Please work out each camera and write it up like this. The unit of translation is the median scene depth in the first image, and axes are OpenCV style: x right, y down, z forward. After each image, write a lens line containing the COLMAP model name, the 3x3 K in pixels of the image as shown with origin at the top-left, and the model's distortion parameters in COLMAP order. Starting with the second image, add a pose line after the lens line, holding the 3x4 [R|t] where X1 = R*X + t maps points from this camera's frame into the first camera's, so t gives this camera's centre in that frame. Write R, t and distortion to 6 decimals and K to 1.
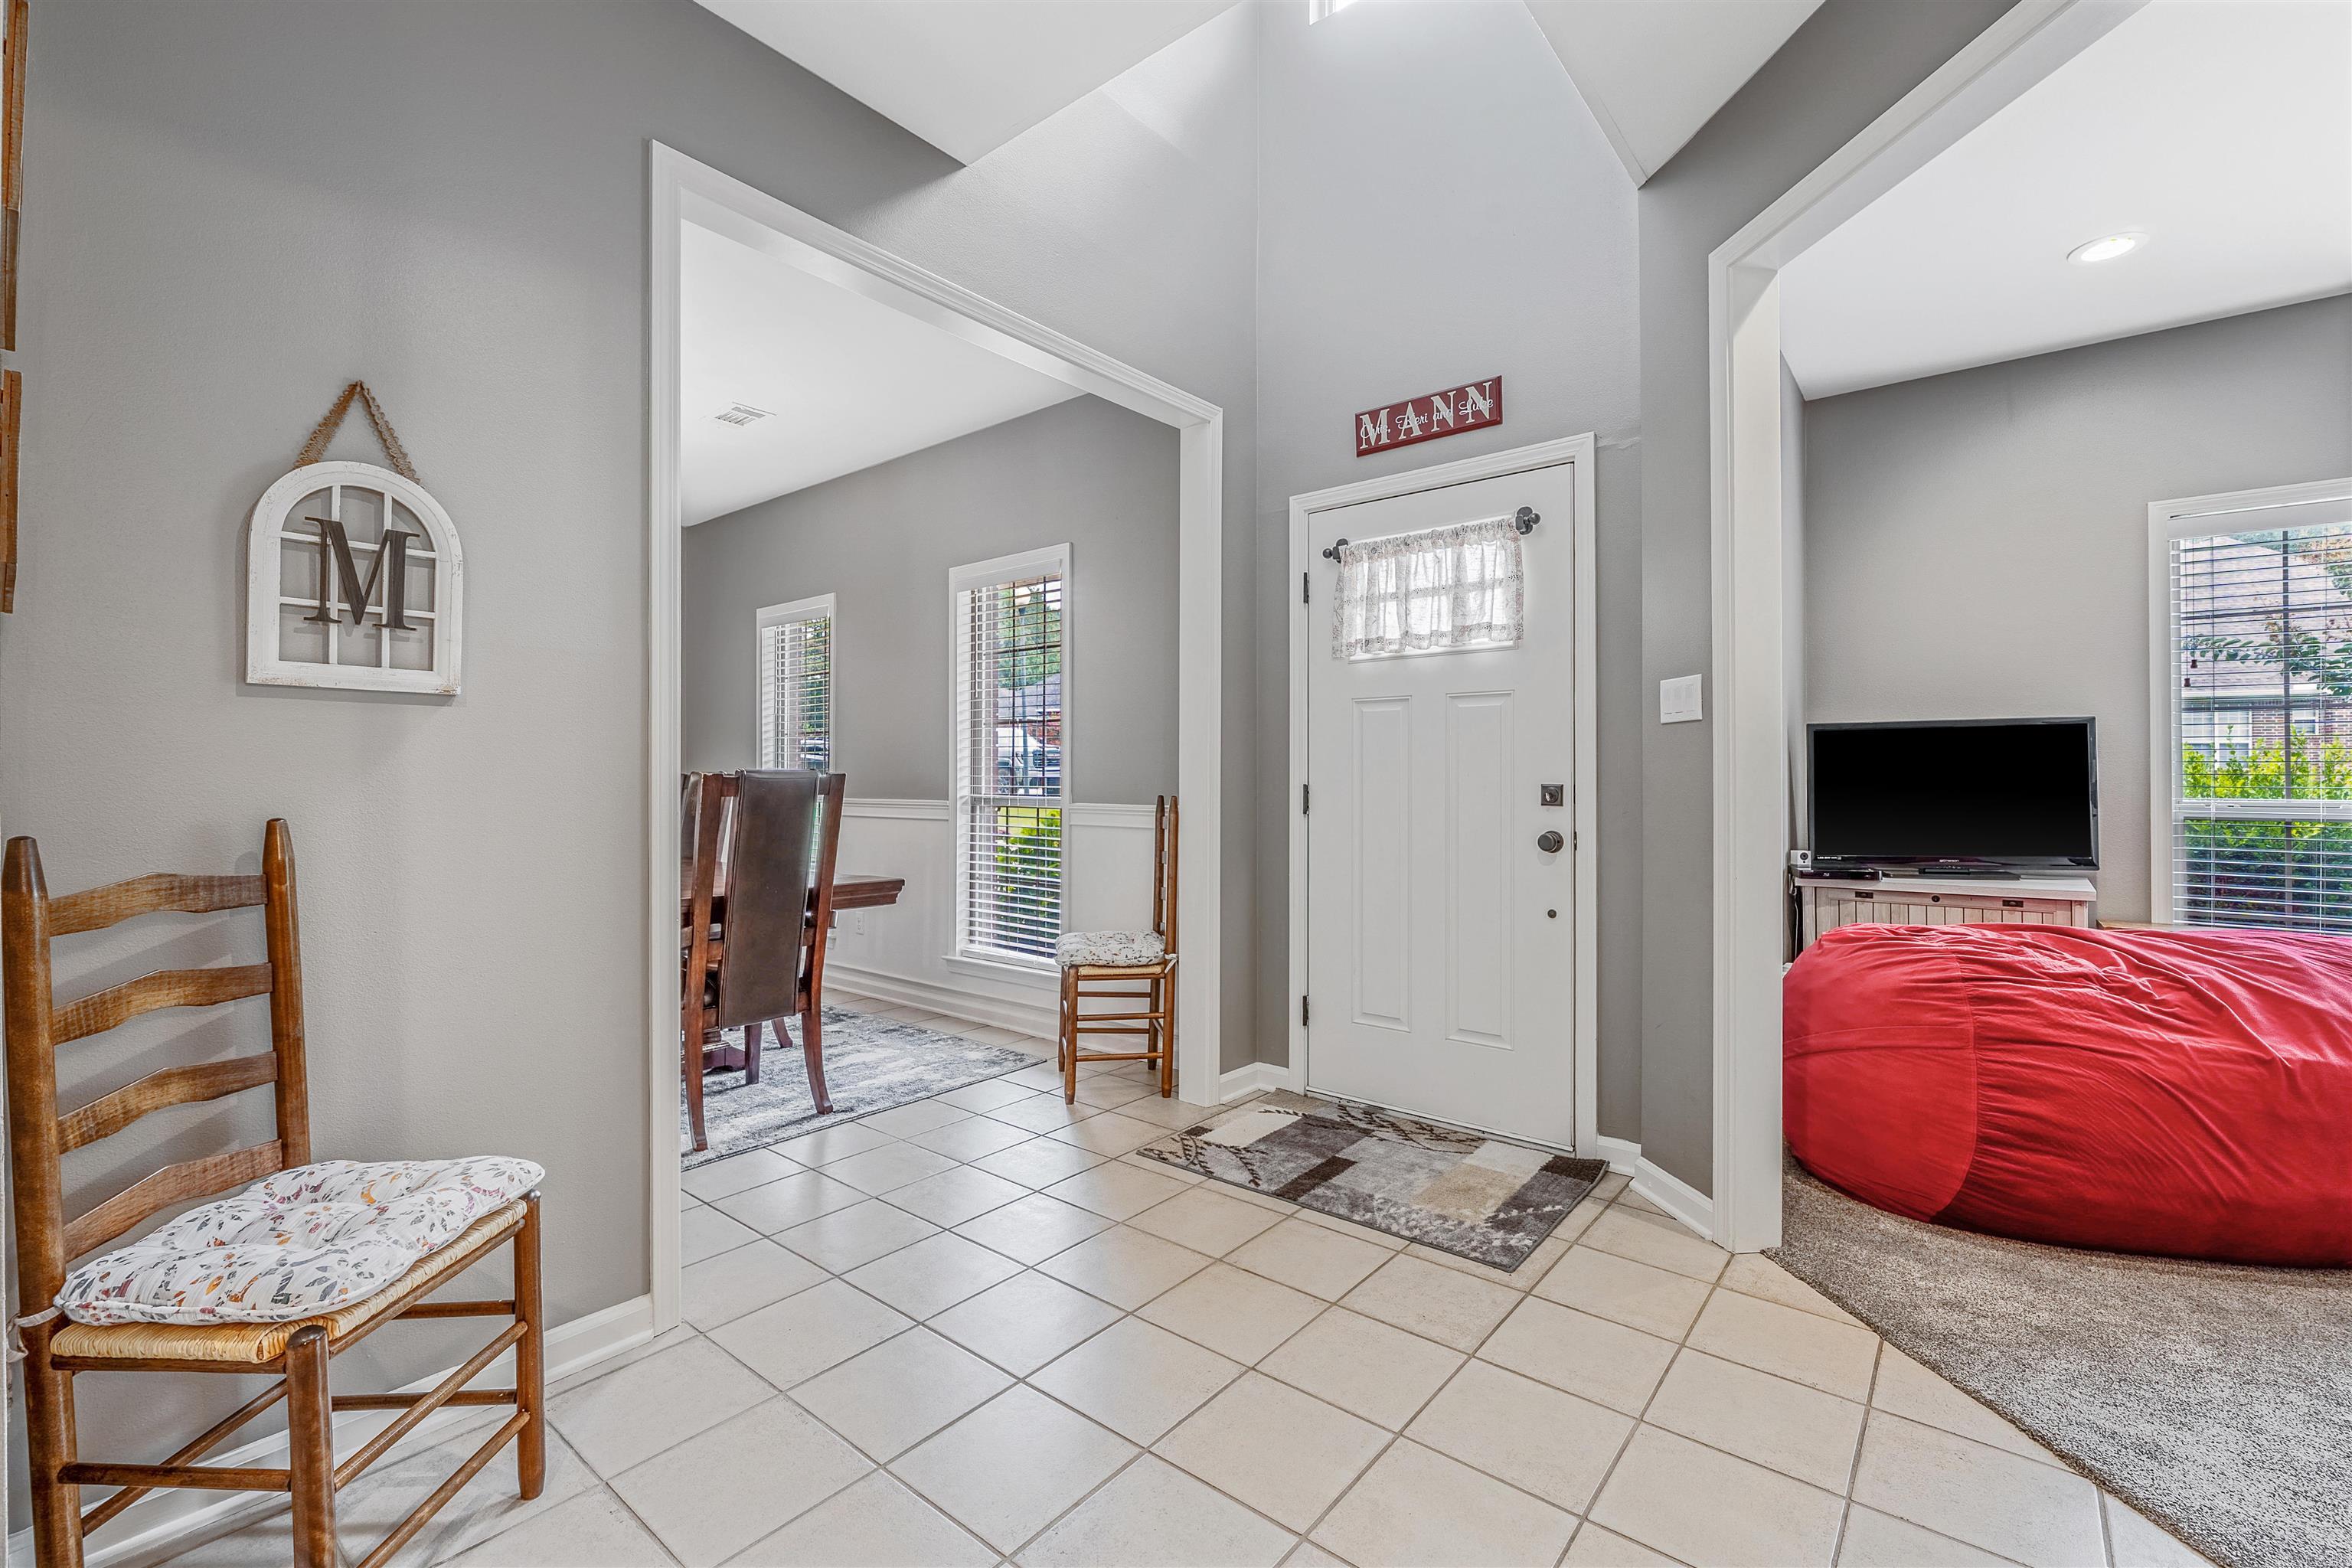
lens RADIAL K [[992.0, 0, 1176.0], [0, 992.0, 784.0], [0, 0, 1]] dist [0.000412, -0.000054]
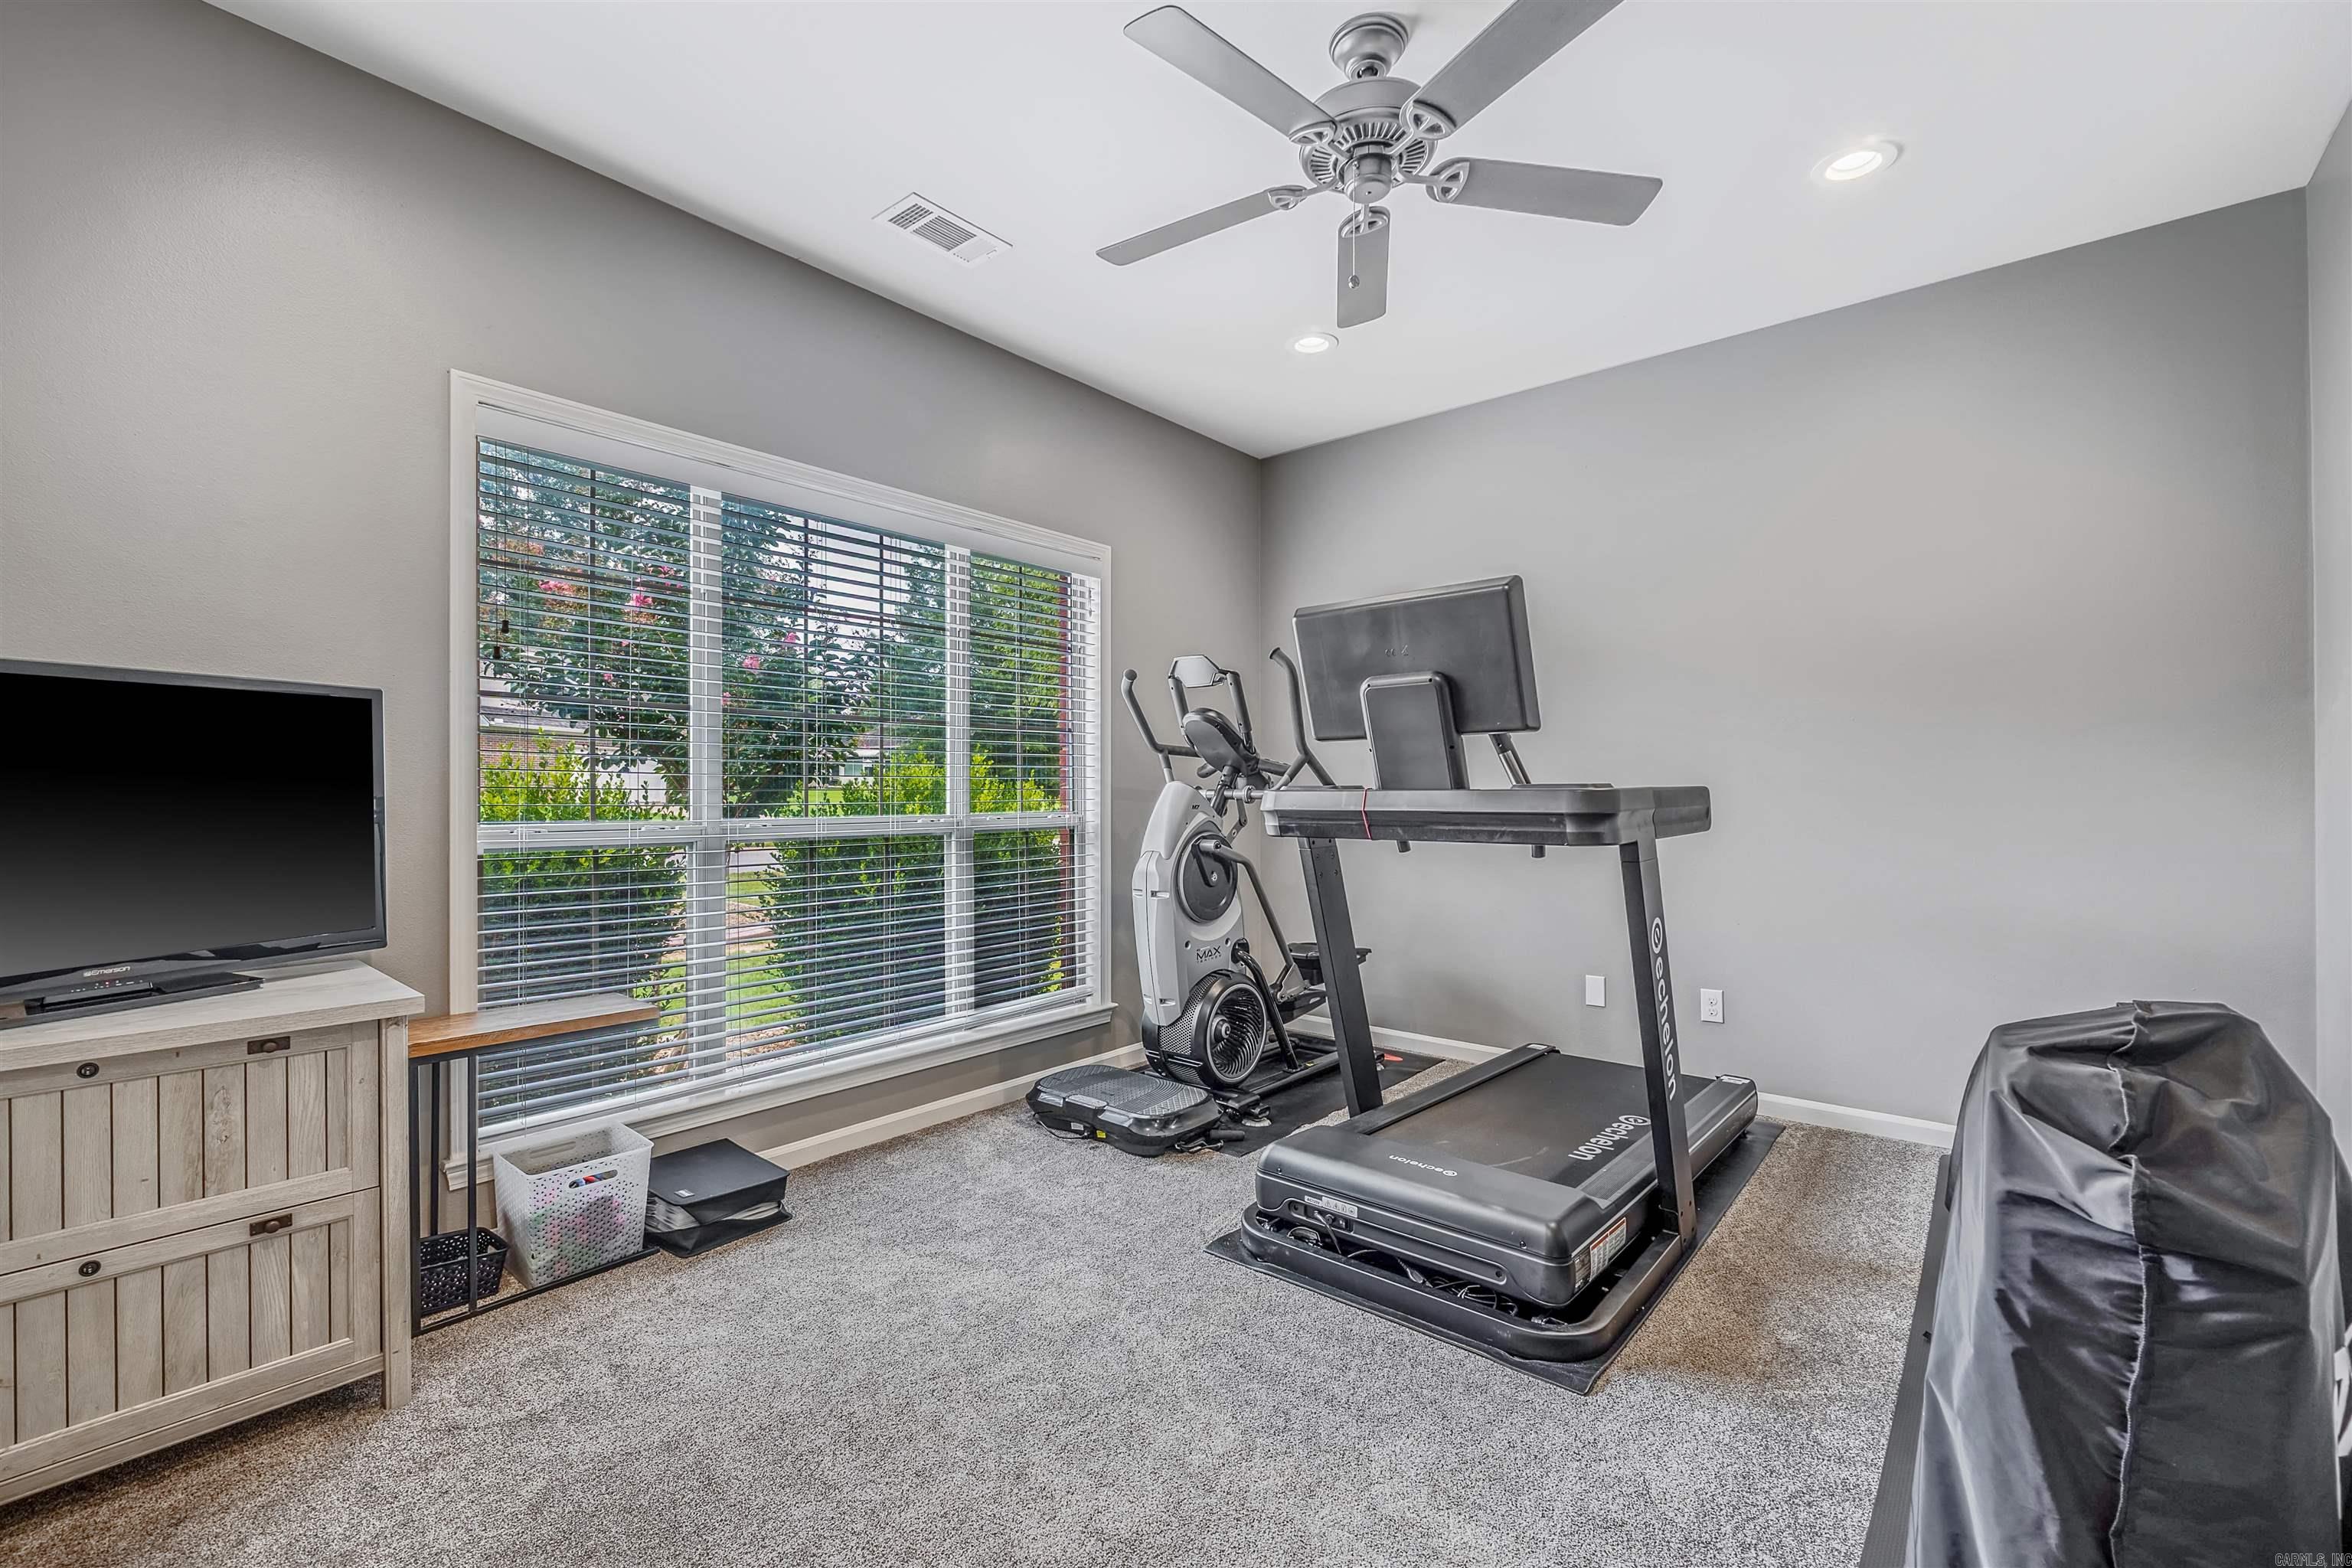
lens RADIAL K [[1003.3, 0, 1176.0], [0, 1003.3, 784.0], [0, 0, 1]] dist [-0.000735, -0.000222]
pose [[0.018883, 0.013971, 0.999724, 0.338963], [0.011879, 0.999829, -0.014197, 0.002624], [-0.999751, 0.012144, 0.018714, 0.519228]]
